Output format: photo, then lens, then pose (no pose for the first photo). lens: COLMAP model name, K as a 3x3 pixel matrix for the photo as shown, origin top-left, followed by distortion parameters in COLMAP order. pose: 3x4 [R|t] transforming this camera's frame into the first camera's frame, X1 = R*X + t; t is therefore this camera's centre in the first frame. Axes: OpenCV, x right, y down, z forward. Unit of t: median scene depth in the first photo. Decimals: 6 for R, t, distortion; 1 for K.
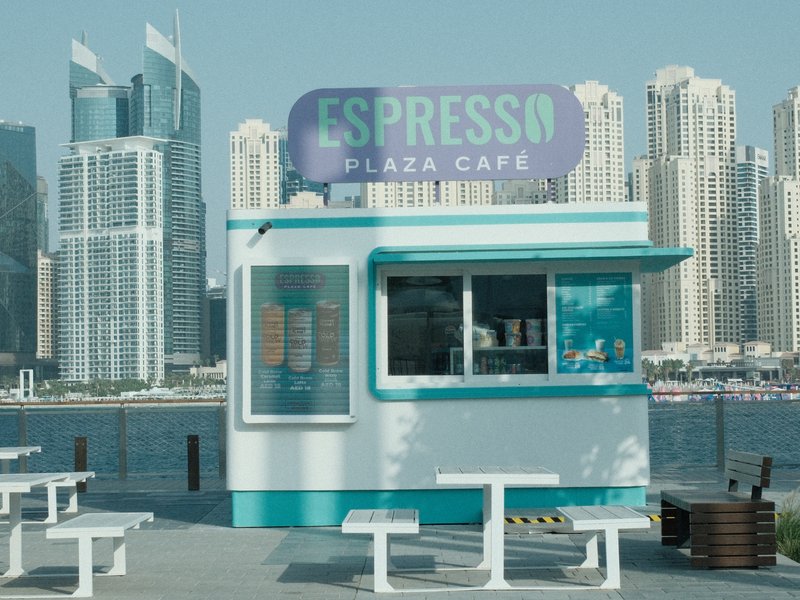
lens RADIAL K [[1877.1, 0, 404.3], [0, 1877.1, 306.9], [0, 0, 1]] dist [-0.015242, 0.000000]
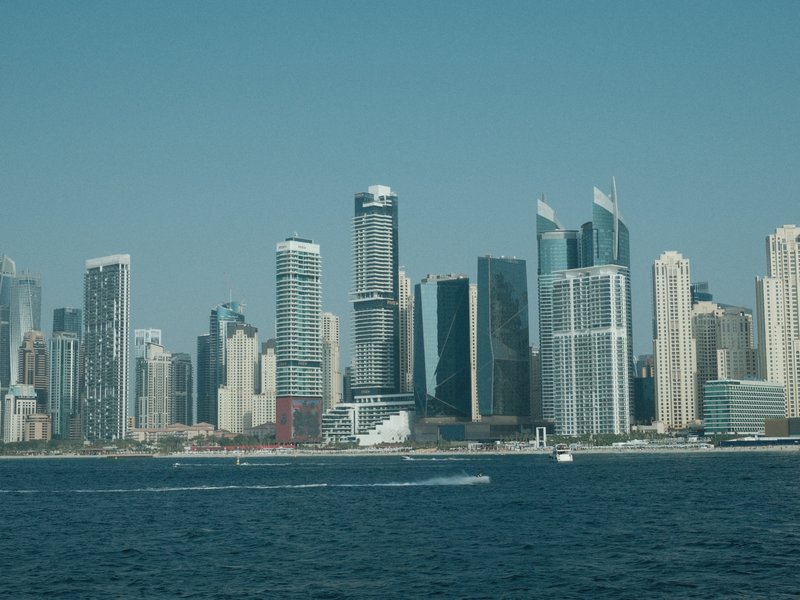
lens RADIAL K [[1337.1, 0, 402.8], [0, 1337.1, 299.0], [0, 0, 1]] dist [-0.016594, 0.000000]
pose [[0.982089, -0.018746, -0.187485, -0.104872], [0.006799, 0.997916, -0.064163, 0.000133], [0.188297, 0.061739, 0.980170, -0.035787]]
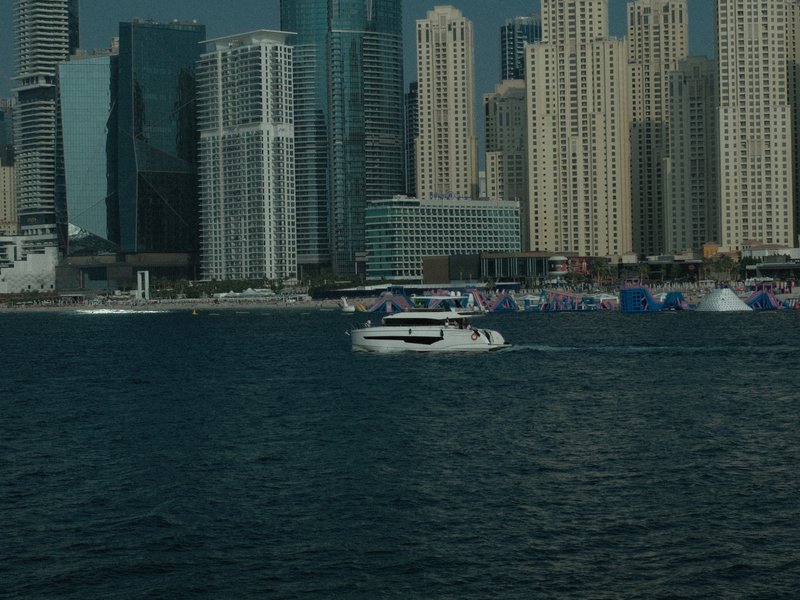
lens RADIAL K [[1877.1, 0, 401.0], [0, 1877.1, 297.3], [0, 0, 1]] dist [-0.015242, 0.000000]
pose [[0.953536, -0.003452, -0.301258, 0.217143], [0.019428, 0.998558, 0.050051, 0.000270], [0.300651, -0.053578, 0.952228, 0.086253]]
